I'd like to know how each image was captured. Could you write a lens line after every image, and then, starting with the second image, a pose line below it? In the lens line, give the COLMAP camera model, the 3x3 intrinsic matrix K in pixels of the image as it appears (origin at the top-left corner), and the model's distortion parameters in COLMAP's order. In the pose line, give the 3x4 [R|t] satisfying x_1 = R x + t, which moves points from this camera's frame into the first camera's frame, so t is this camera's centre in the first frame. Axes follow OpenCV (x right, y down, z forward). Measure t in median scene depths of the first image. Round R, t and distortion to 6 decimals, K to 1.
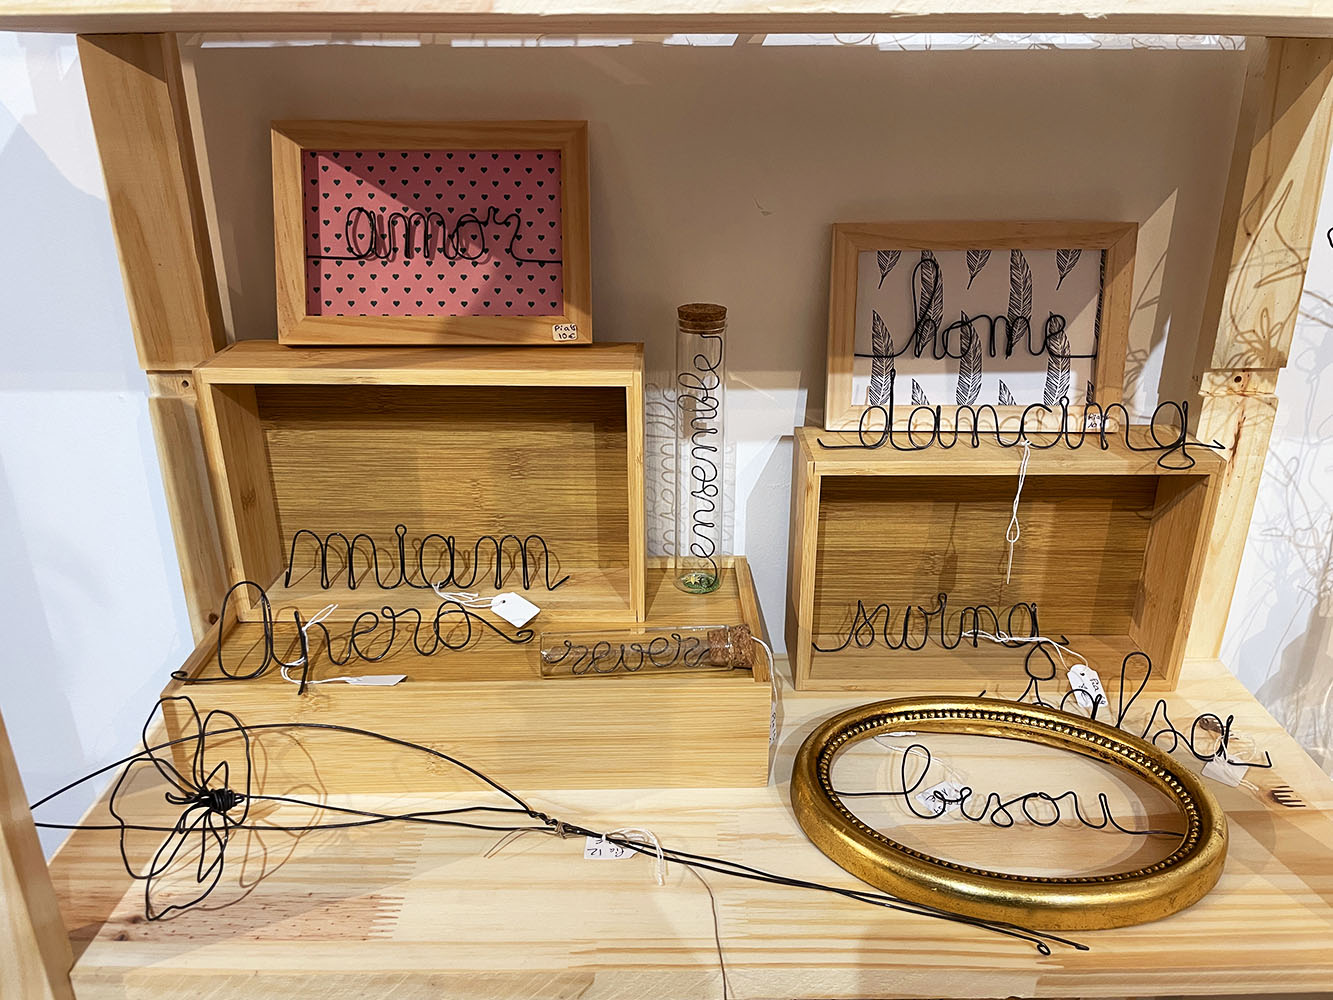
lens RADIAL K [[1012.4, 0, 668.8], [0, 1012.4, 496.8], [0, 0, 1]] dist [0.055720, -0.064573]
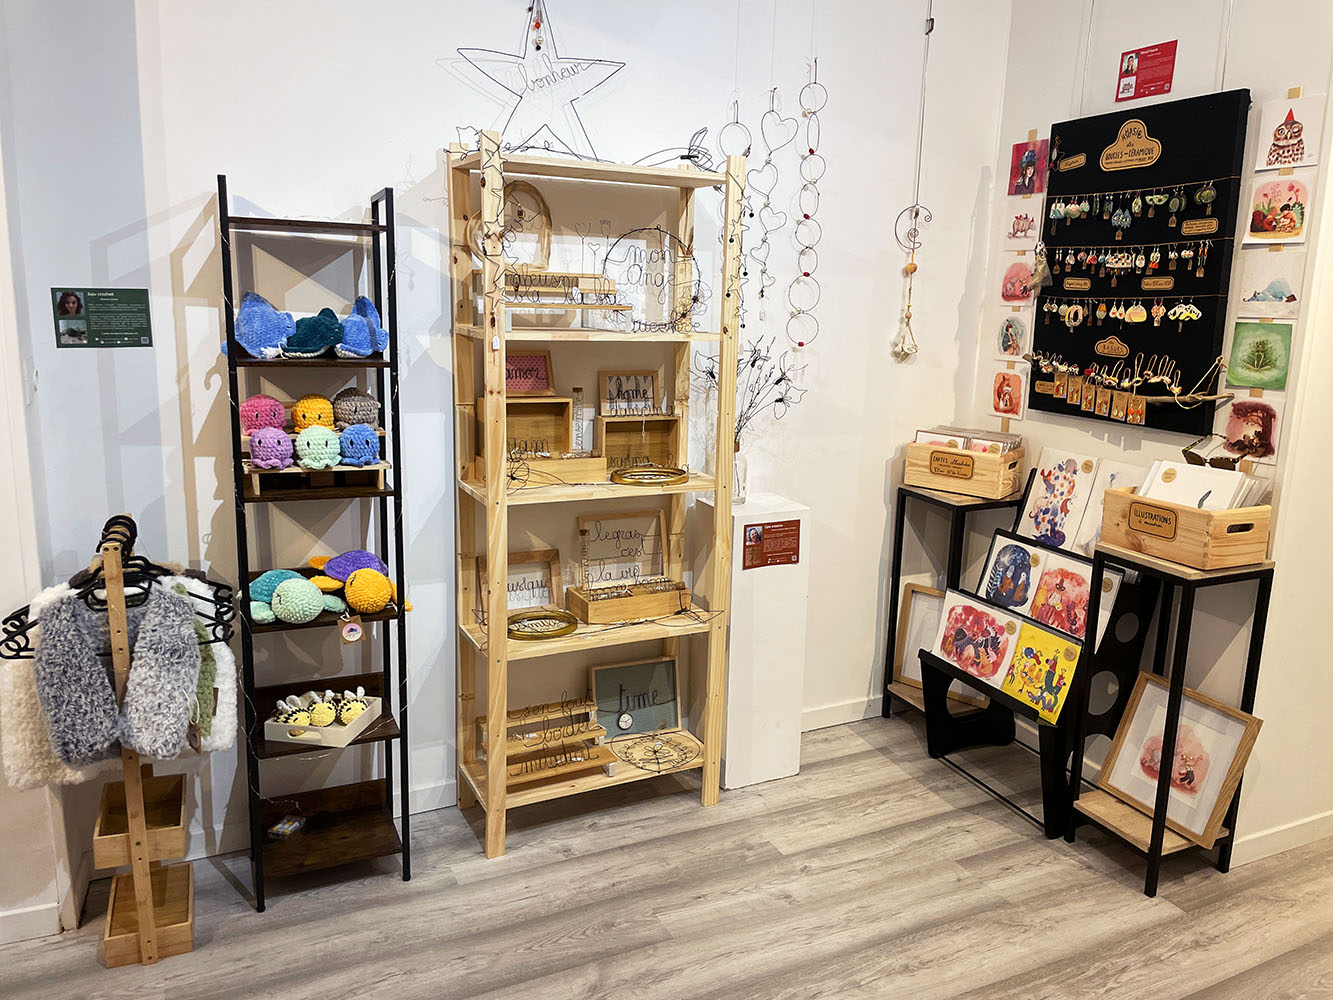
lens RADIAL K [[1012.4, 0, 664.6], [0, 1012.4, 501.6], [0, 0, 1]] dist [0.055720, -0.064573]
pose [[0.895133, -0.063136, 0.441305, -1.628142], [0.141420, 0.979006, -0.146789, 1.022951], [-0.422773, 0.193805, 0.885270, -3.066203]]
